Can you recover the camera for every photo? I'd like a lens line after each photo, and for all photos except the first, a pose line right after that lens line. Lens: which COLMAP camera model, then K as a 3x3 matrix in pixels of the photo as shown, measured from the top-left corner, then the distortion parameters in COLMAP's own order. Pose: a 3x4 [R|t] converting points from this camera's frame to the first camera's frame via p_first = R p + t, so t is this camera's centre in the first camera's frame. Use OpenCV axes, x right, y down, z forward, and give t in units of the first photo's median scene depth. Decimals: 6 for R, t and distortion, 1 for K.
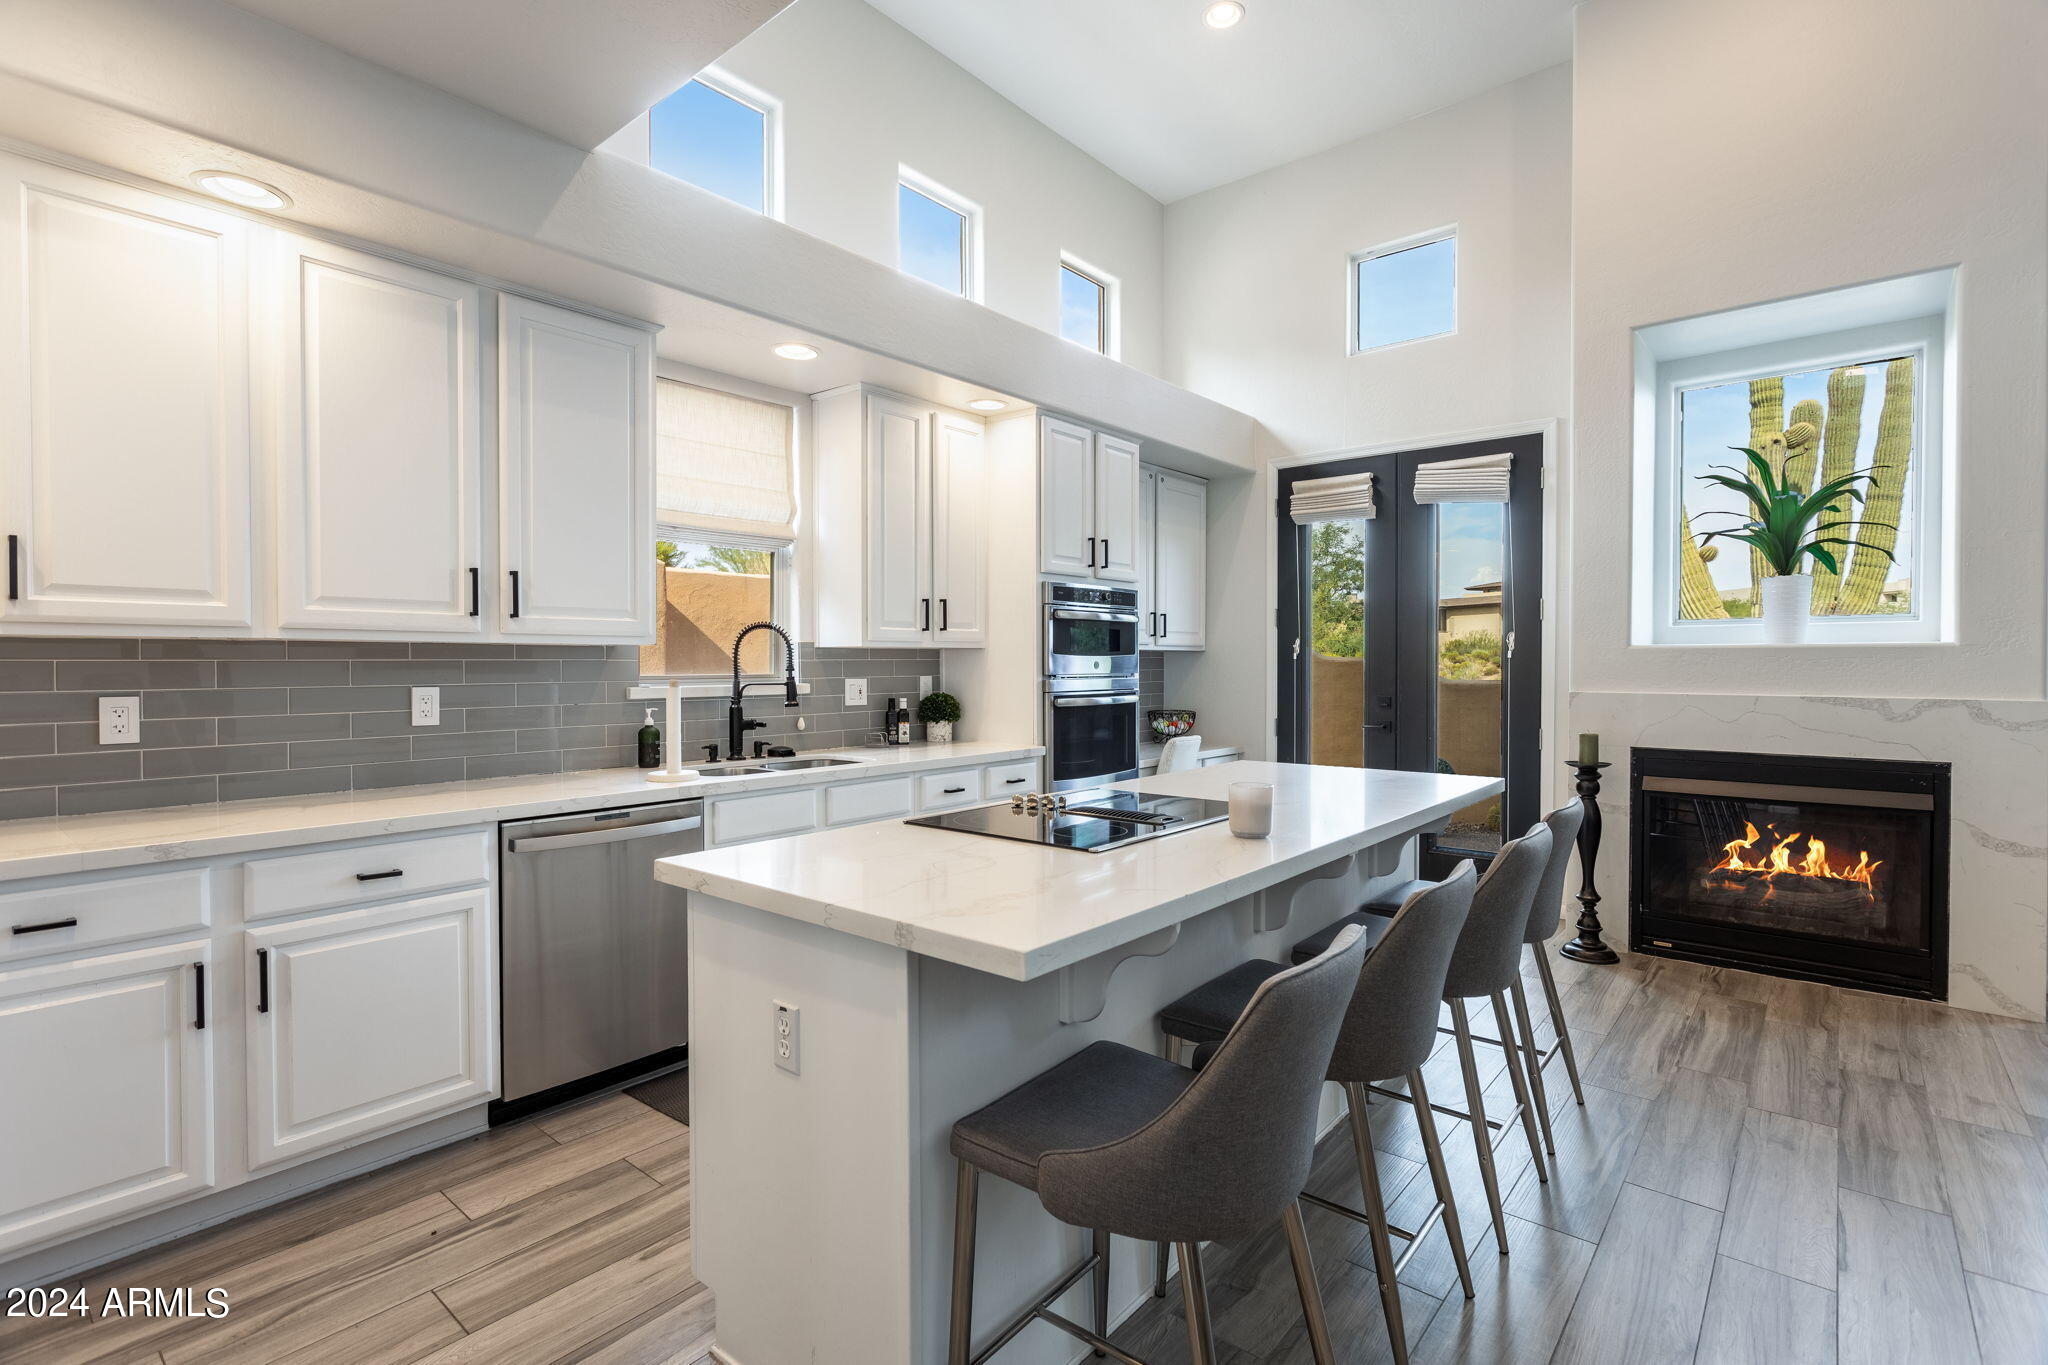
lens RADIAL K [[978.9, 0, 995.0], [0, 978.9, 672.2], [0, 0, 1]] dist [-0.002810, -0.001677]
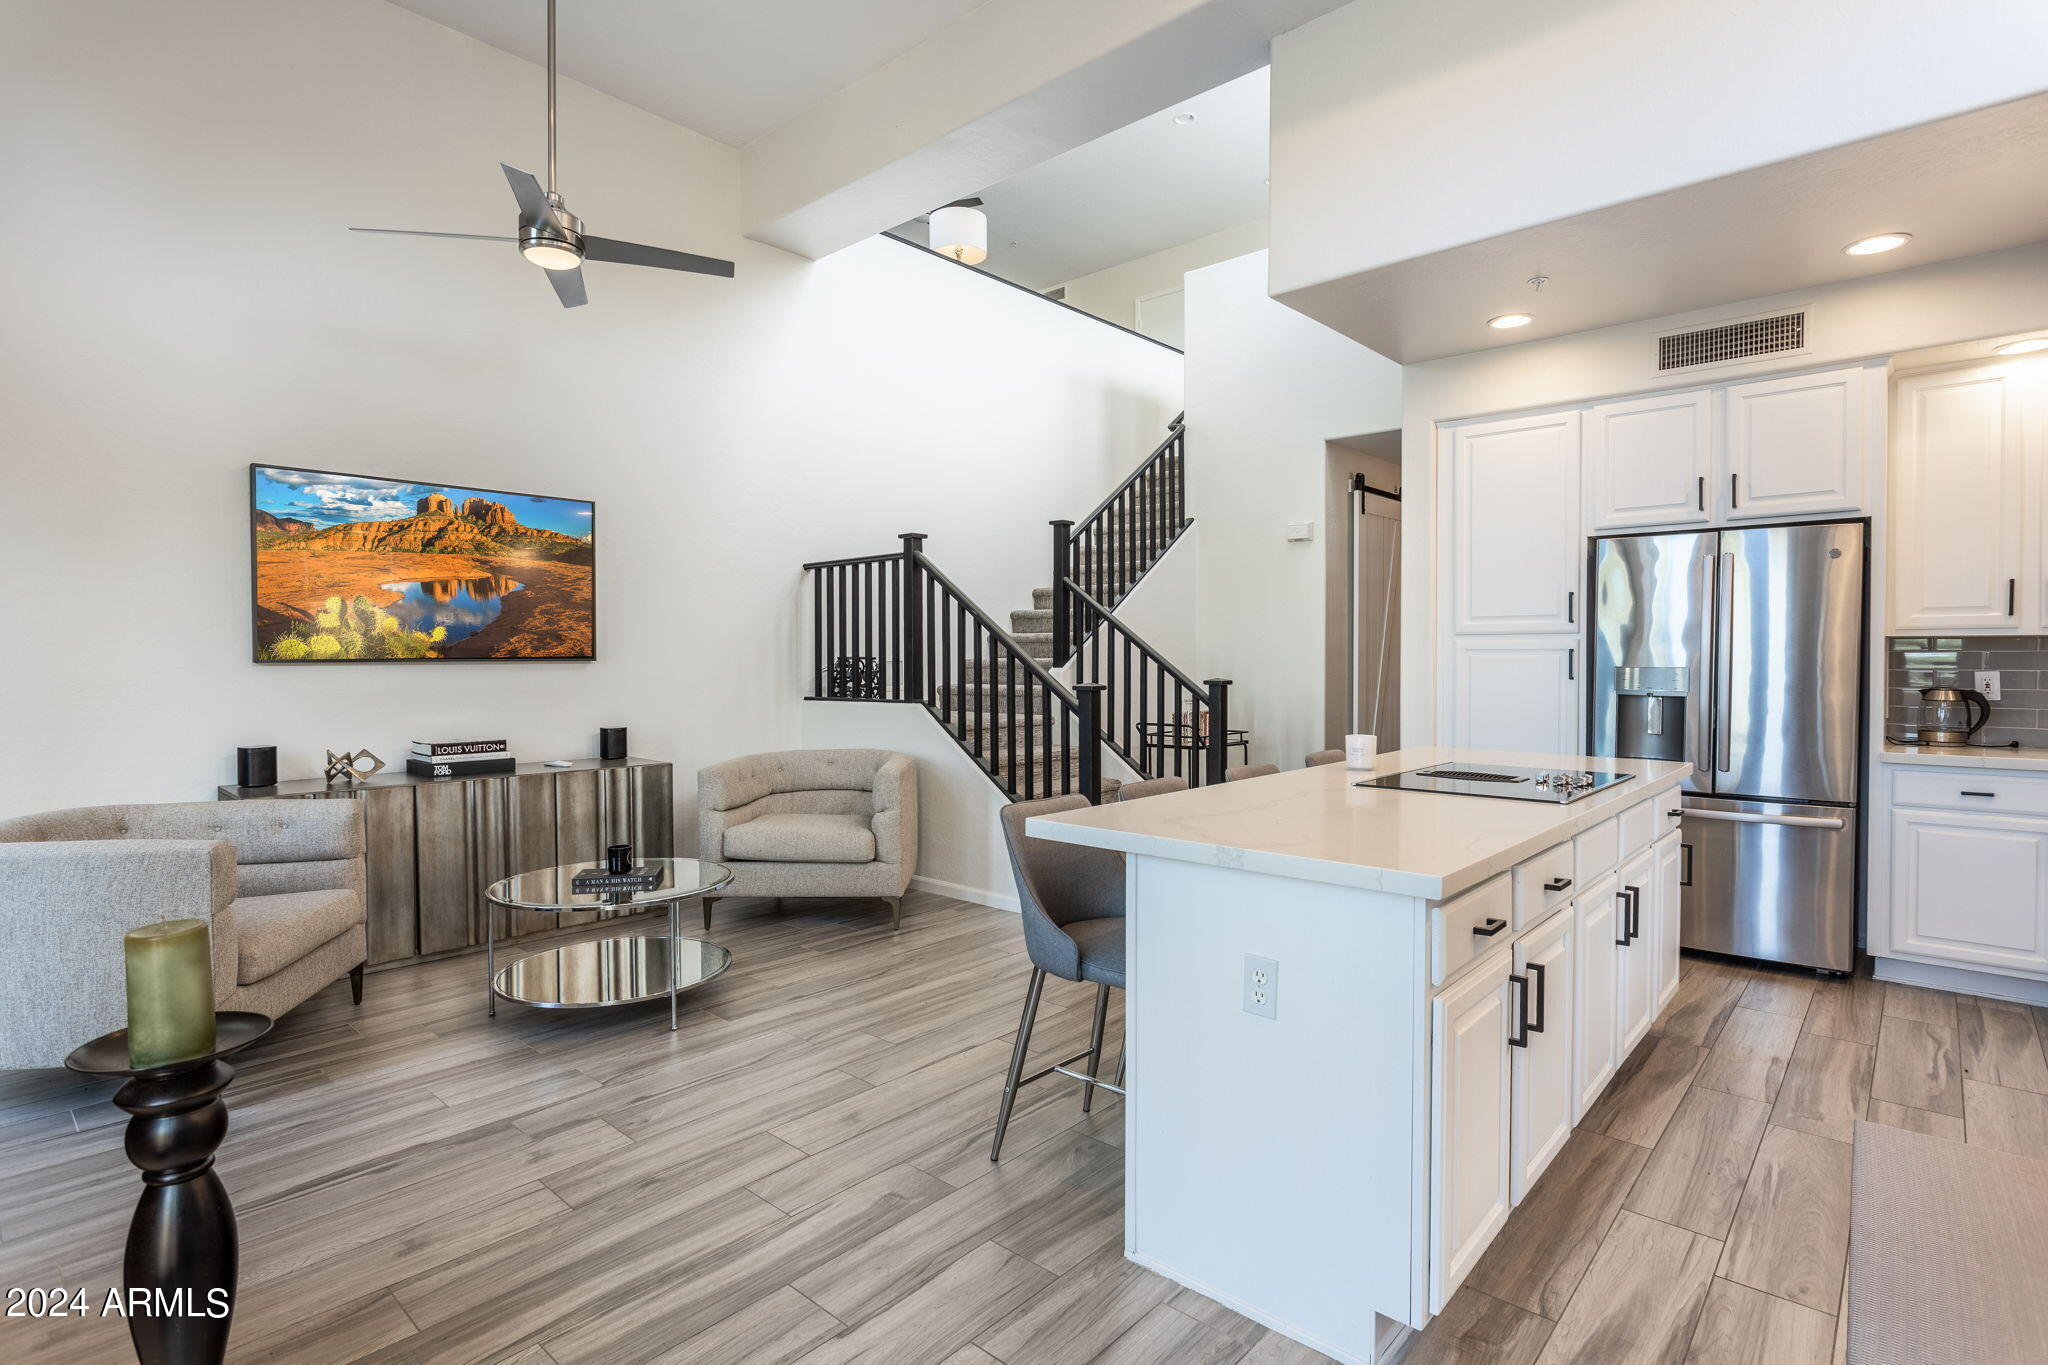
lens RADIAL K [[978.9, 0, 995.0], [0, 978.9, 672.2], [0, 0, 1]] dist [-0.002810, -0.001677]
pose [[-0.998564, 0.004114, 0.053423, 0.424562], [0.005543, 0.999630, 0.026629, -0.016651], [-0.053293, 0.026887, -0.998217, 1.443779]]
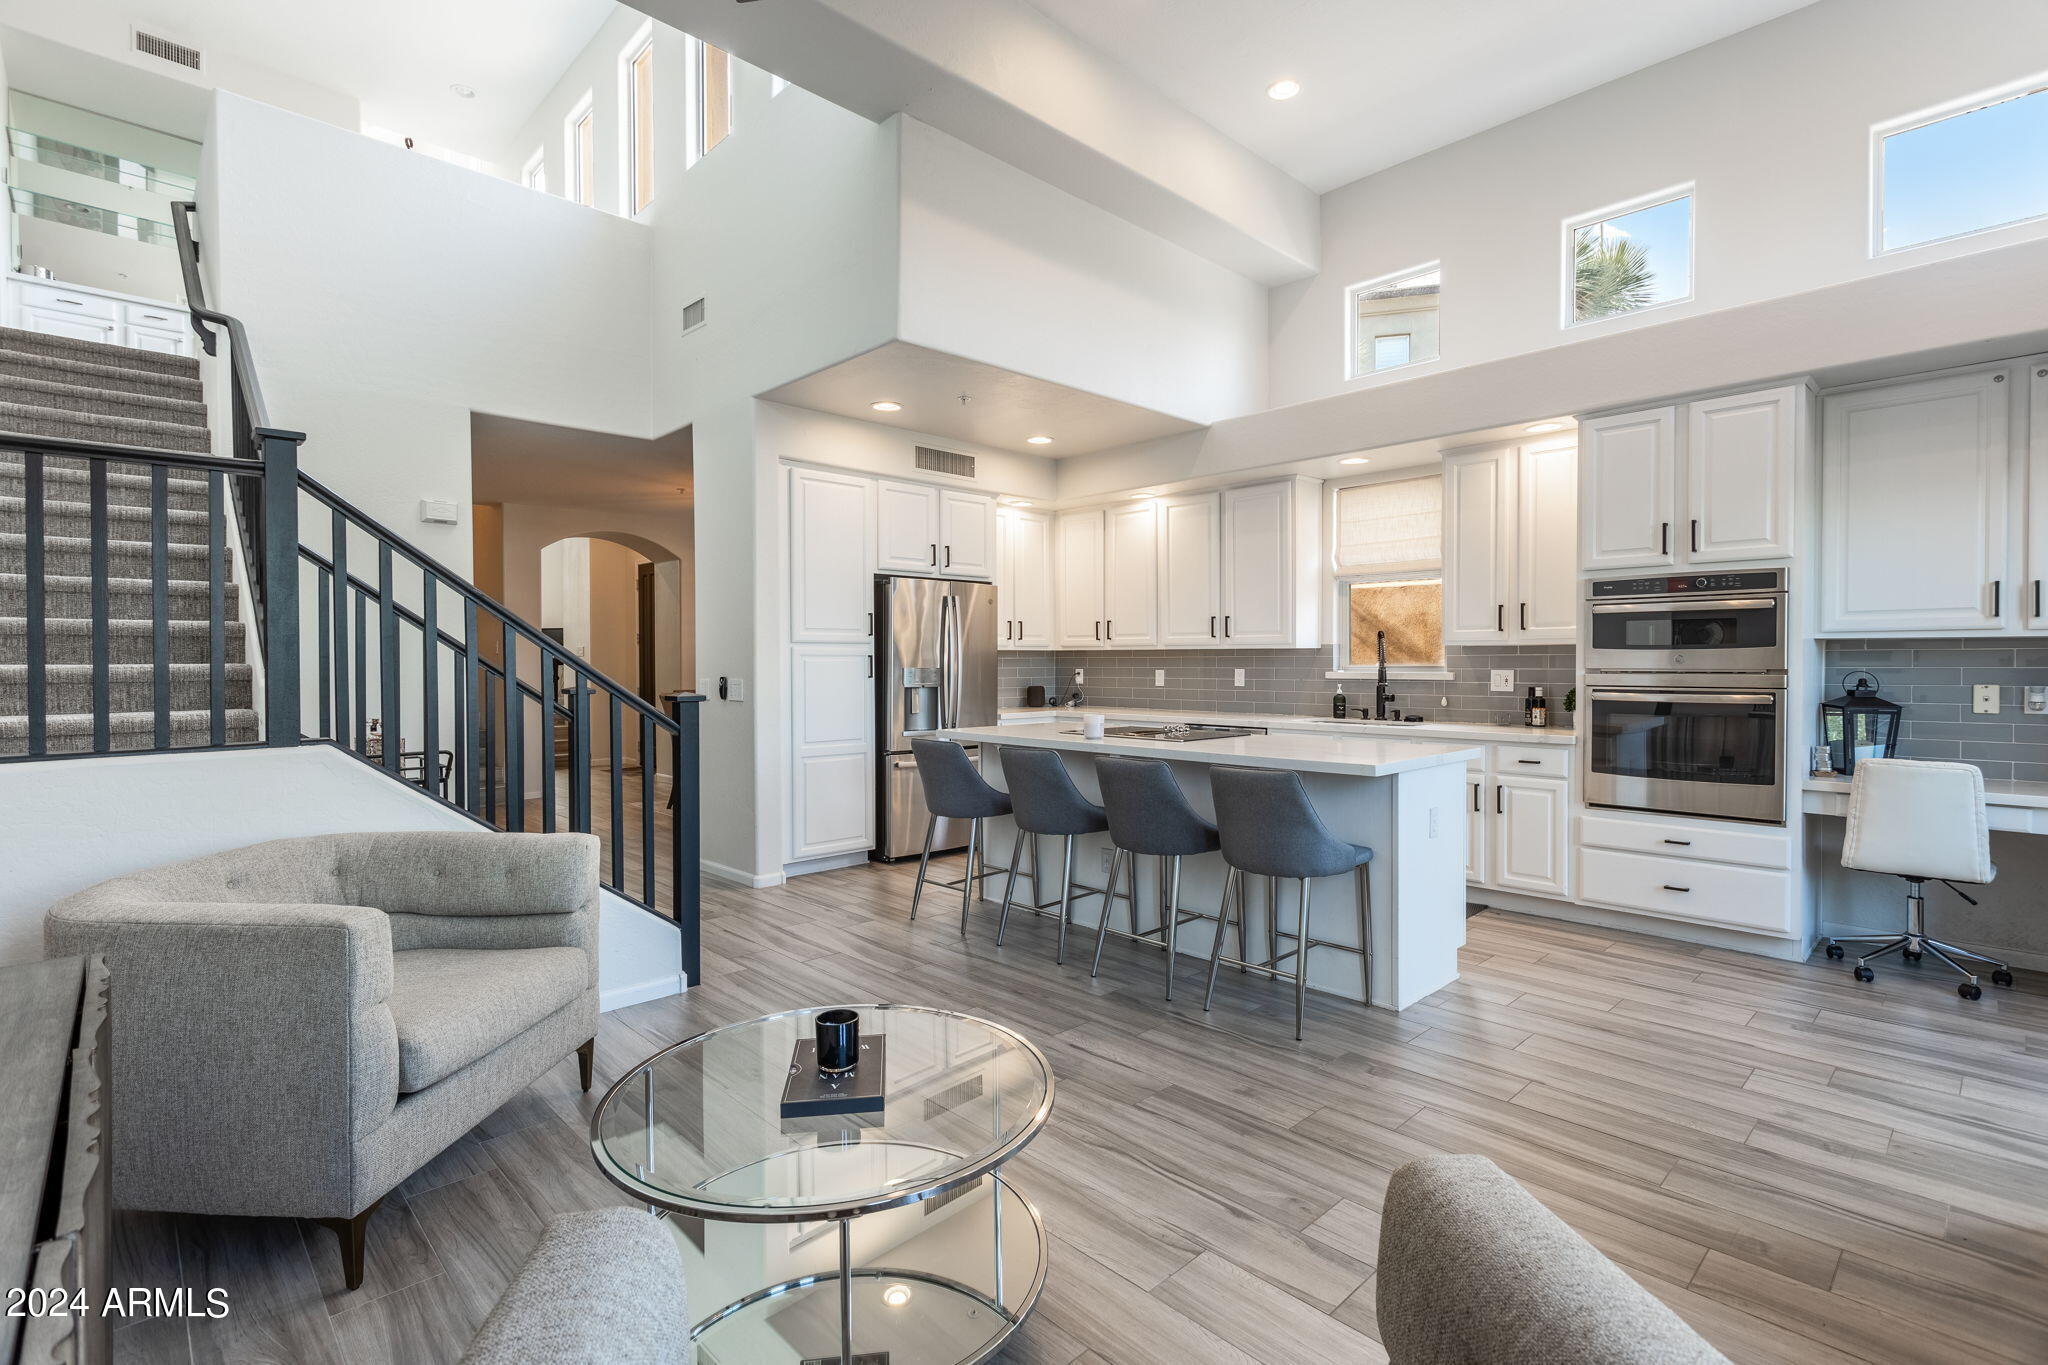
lens RADIAL K [[978.9, 0, 995.0], [0, 978.9, 672.2], [0, 0, 1]] dist [-0.002810, -0.001677]
pose [[-0.133015, 0.014799, -0.991004, 1.381457], [-0.006598, 0.999853, 0.015817, -0.007033], [0.991092, 0.008642, -0.132898, 0.611730]]
